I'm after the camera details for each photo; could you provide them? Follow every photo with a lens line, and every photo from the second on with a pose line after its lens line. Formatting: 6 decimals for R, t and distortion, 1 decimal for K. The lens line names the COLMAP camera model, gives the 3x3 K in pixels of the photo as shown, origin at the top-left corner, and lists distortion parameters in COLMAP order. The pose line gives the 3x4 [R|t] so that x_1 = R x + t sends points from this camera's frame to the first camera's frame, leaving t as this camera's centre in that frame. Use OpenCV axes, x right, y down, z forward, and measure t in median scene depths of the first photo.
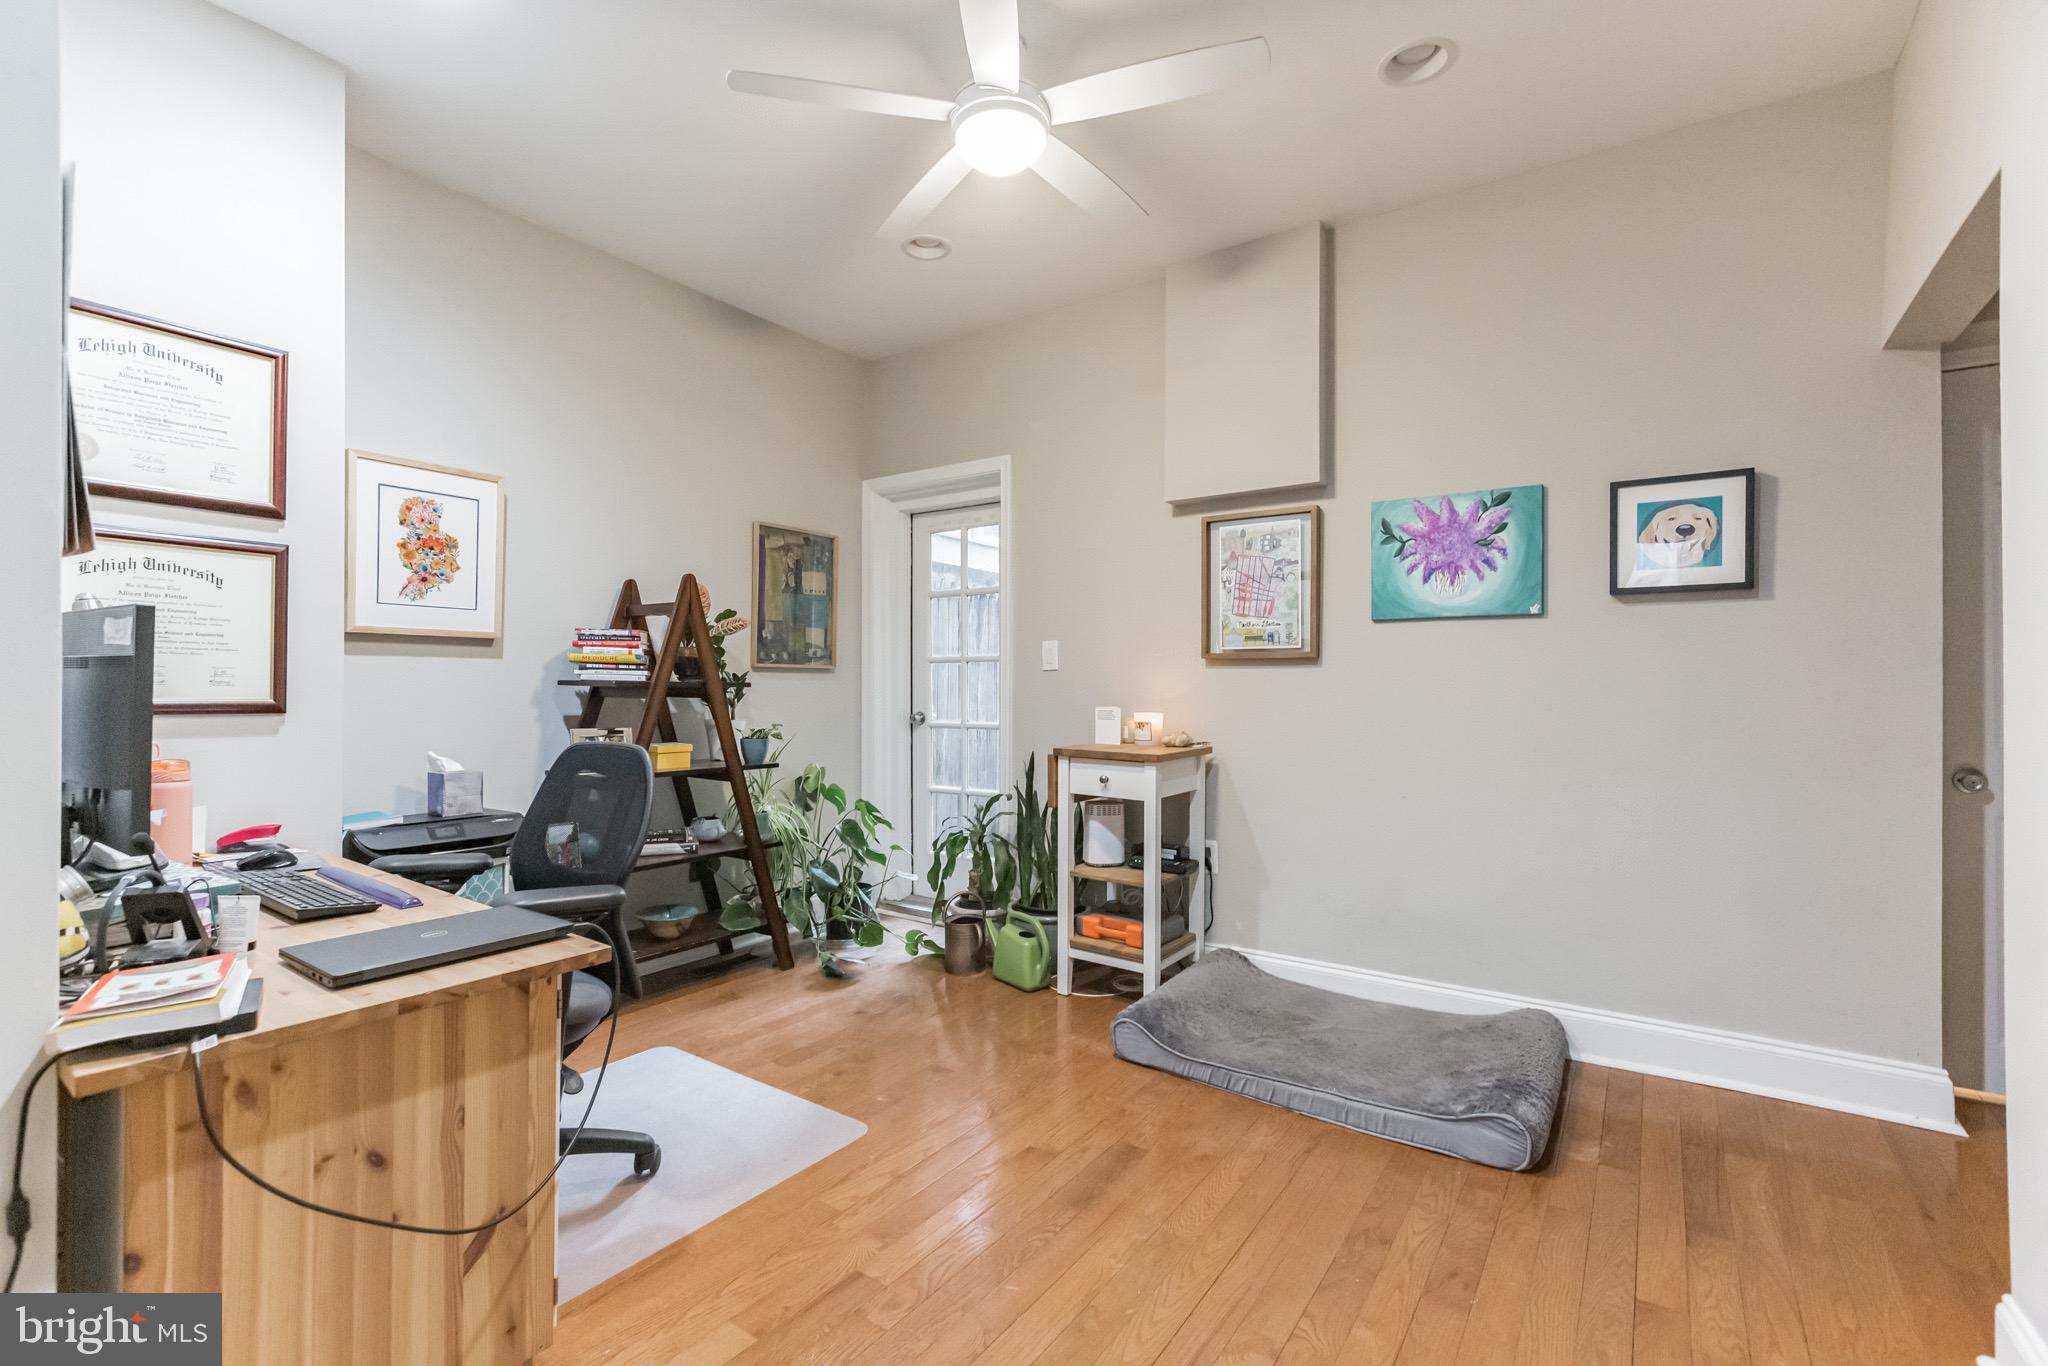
lens RADIAL K [[919.0, 0, 1011.1], [0, 919.0, 677.1], [0, 0, 1]] dist [0.004380, 0.000068]
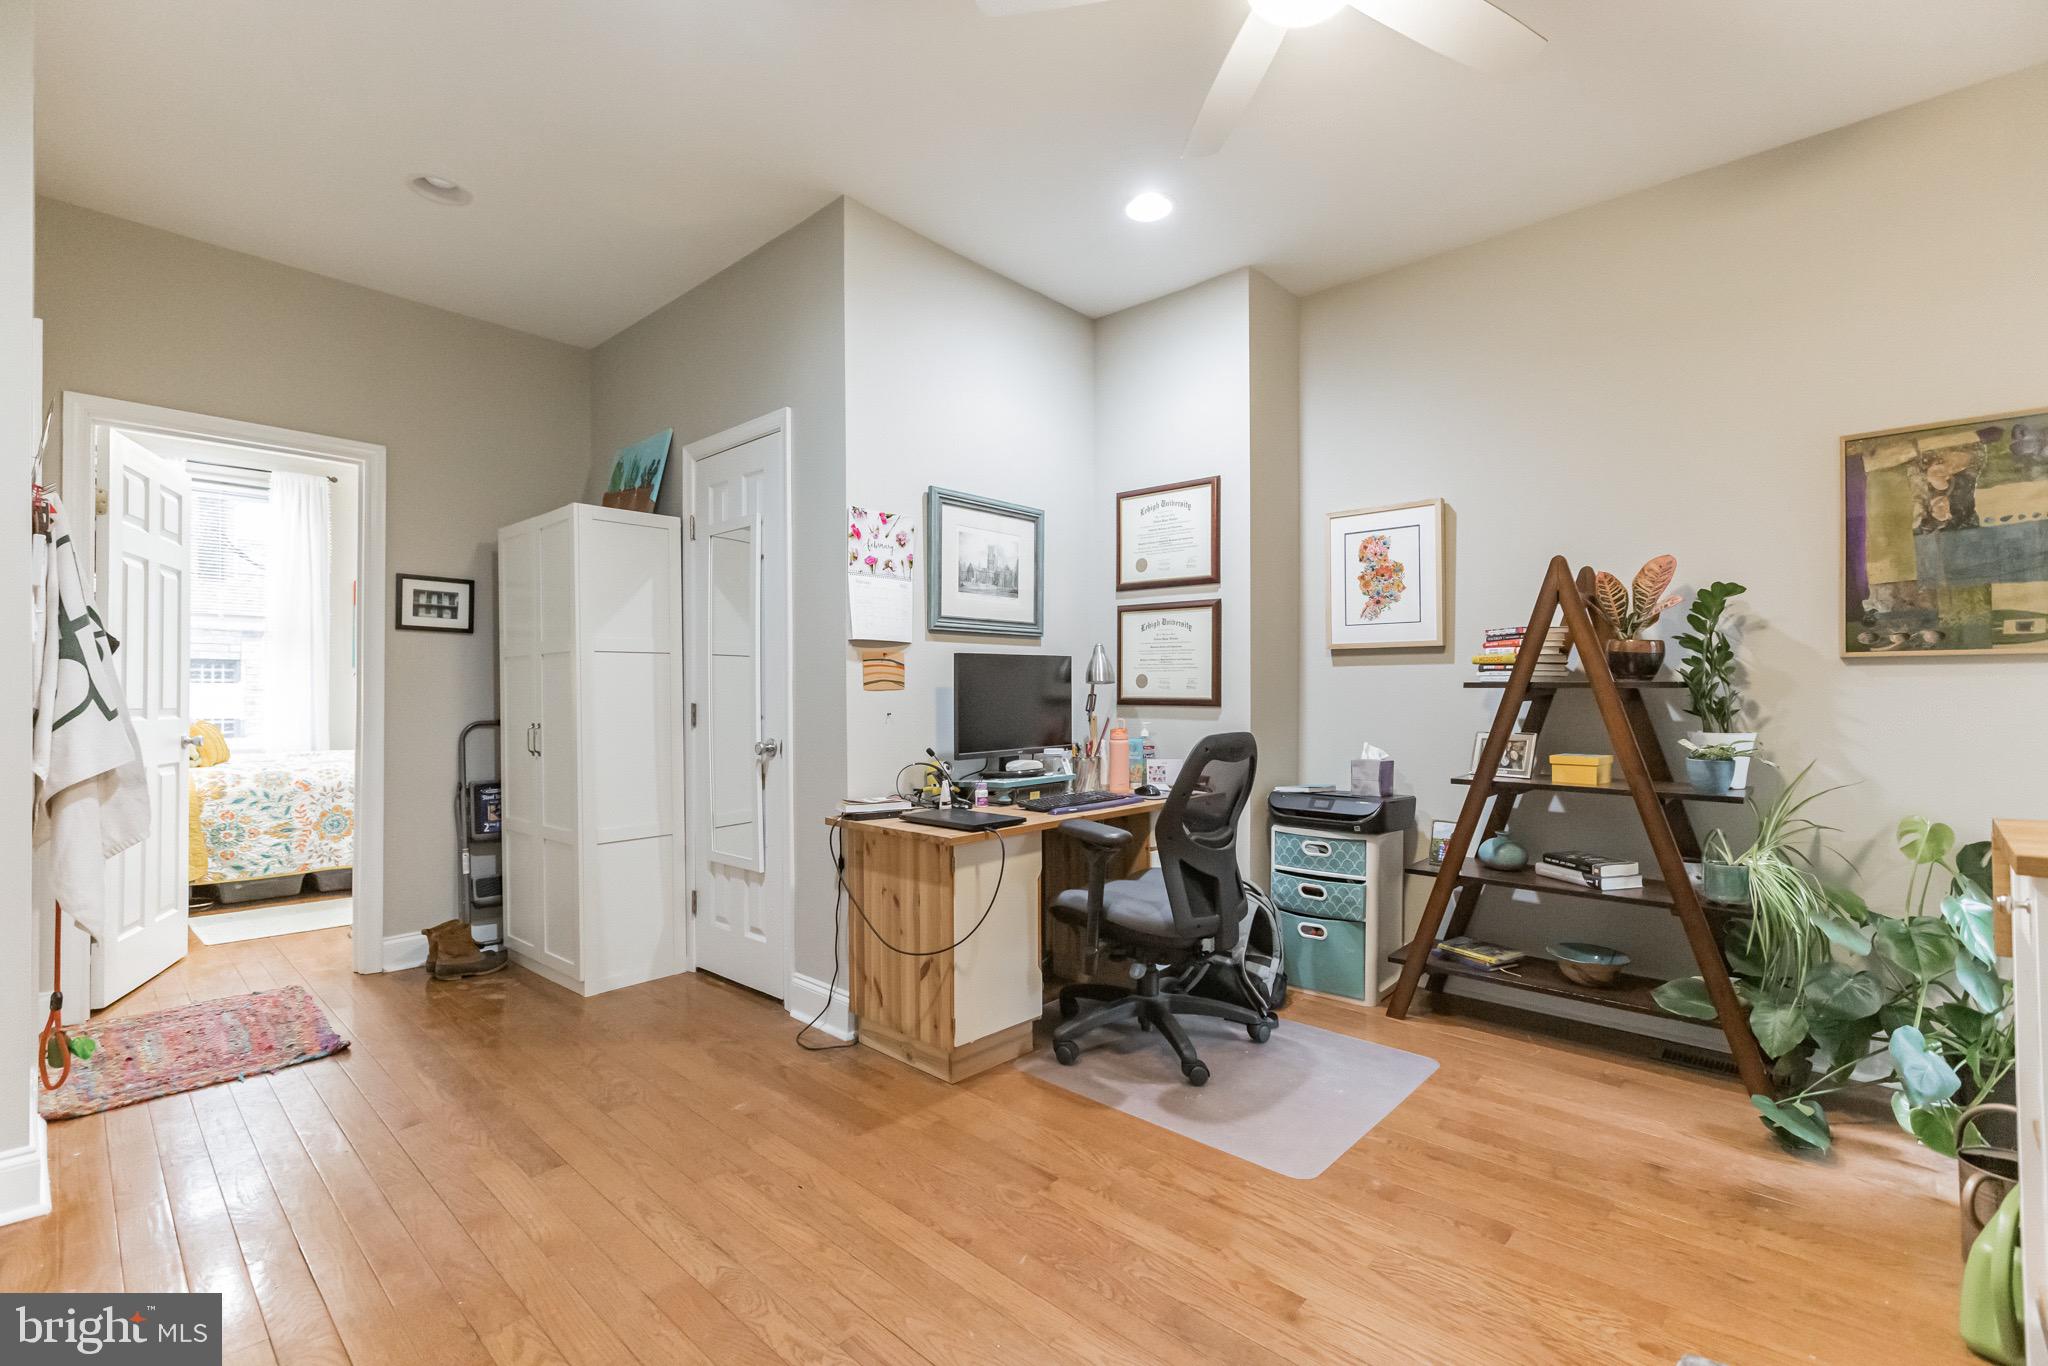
lens RADIAL K [[919.0, 0, 1025.8], [0, 919.0, 688.7], [0, 0, 1]] dist [0.004380, 0.000068]
pose [[-0.142817, -0.009662, -0.989702, 0.642657], [0.008260, 0.999906, -0.010953, 0.018779], [0.989715, -0.009739, -0.142724, 0.717750]]
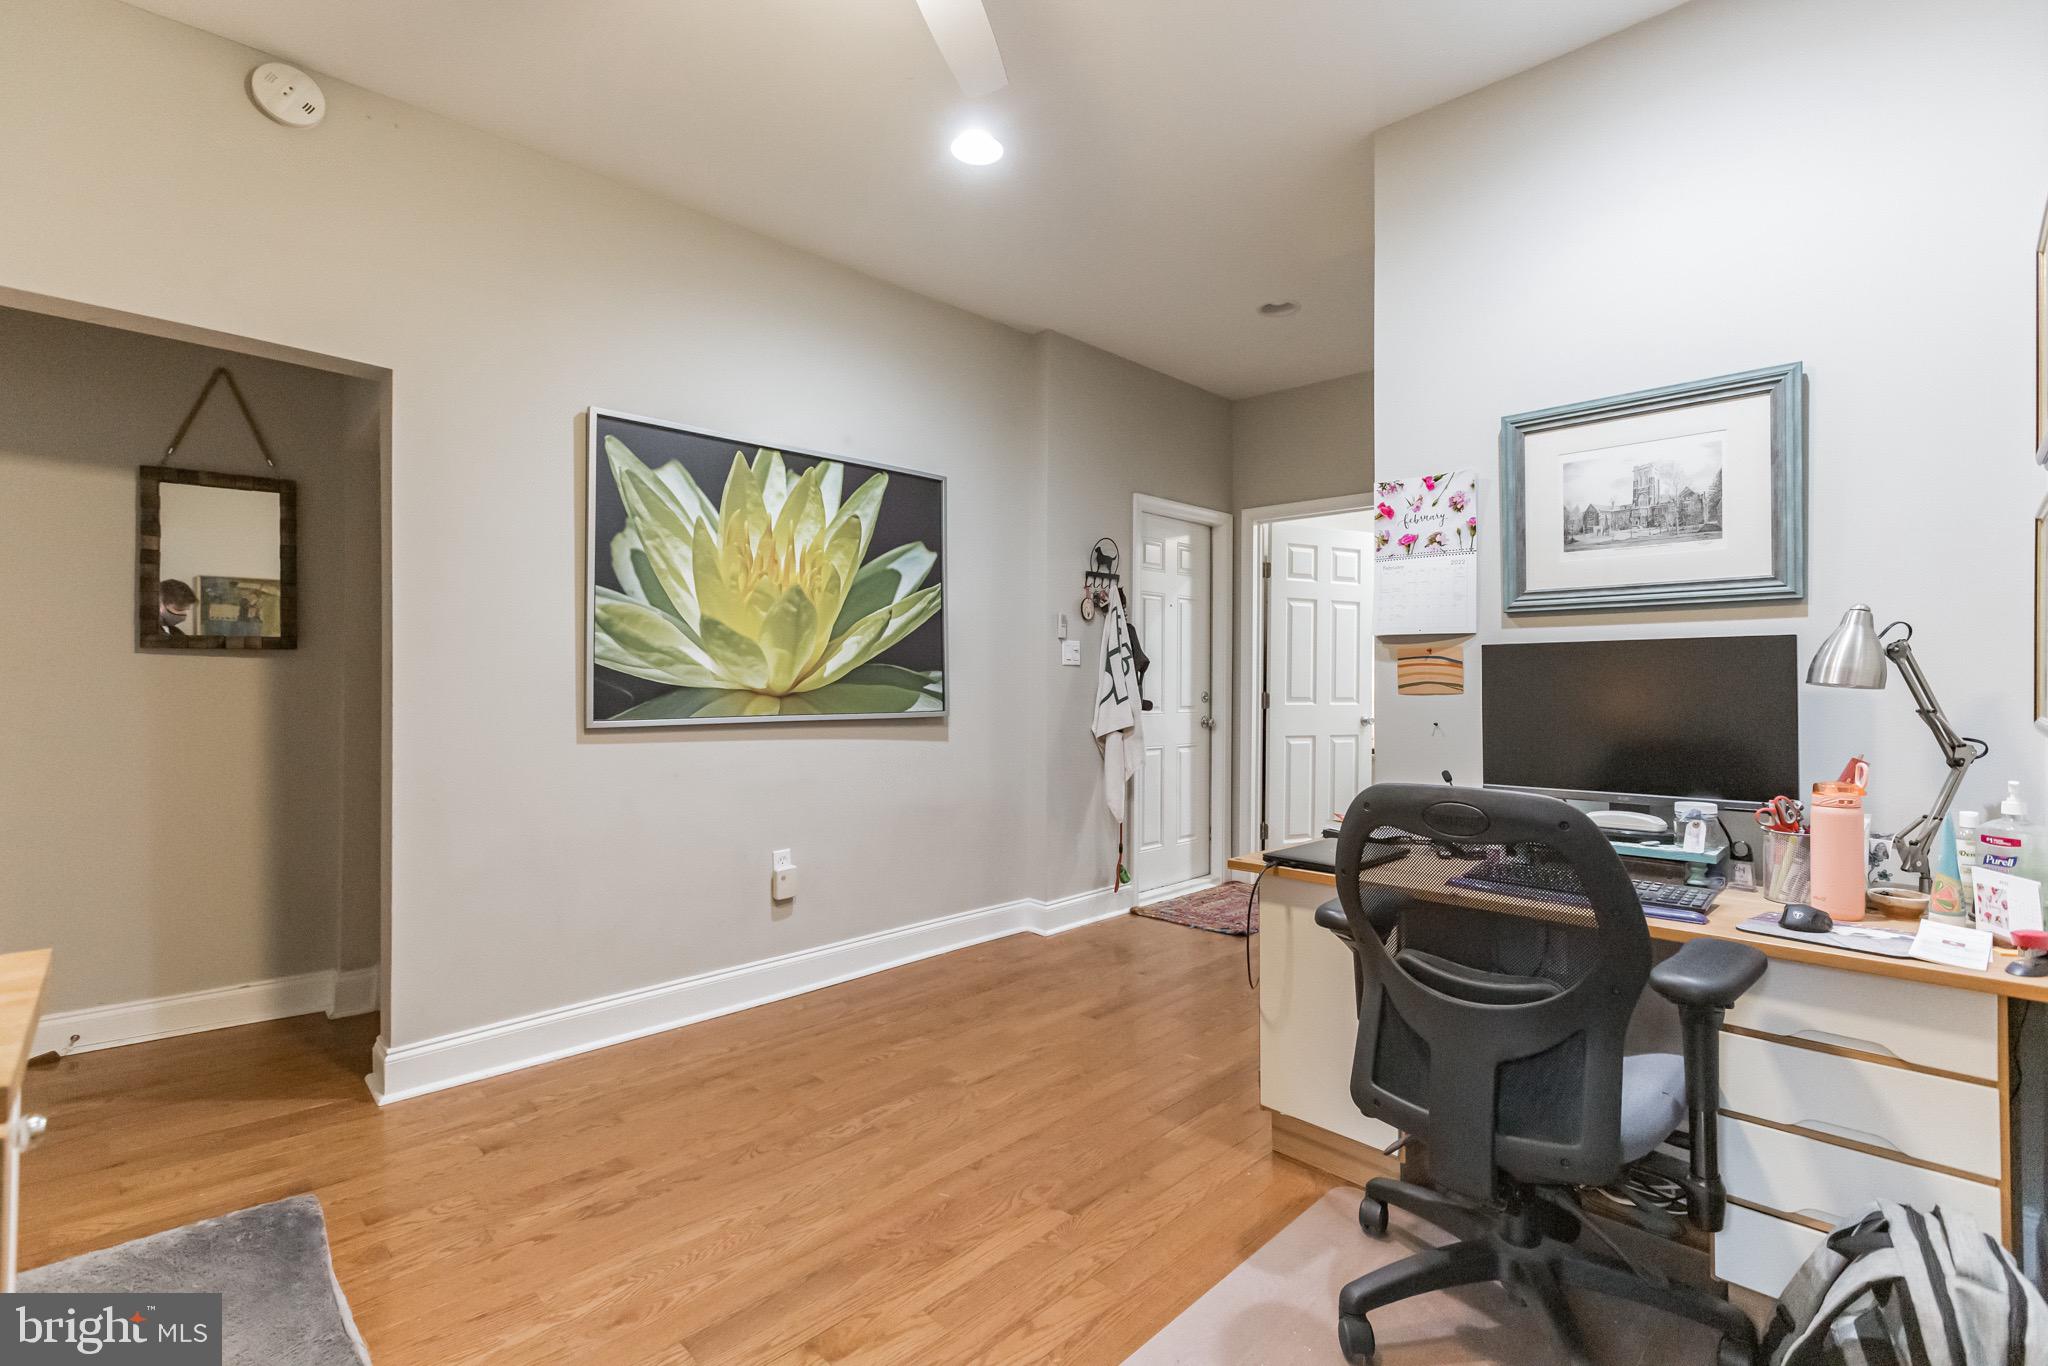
lens RADIAL K [[919.0, 0, 1039.8], [0, 919.0, 683.1], [0, 0, 1]] dist [0.004380, 0.000068]
pose [[-0.985188, -0.006974, 0.171338, -0.200165], [-0.007501, 0.999969, -0.002430, 0.000946], [-0.171315, -0.003680, -0.985209, 1.339021]]
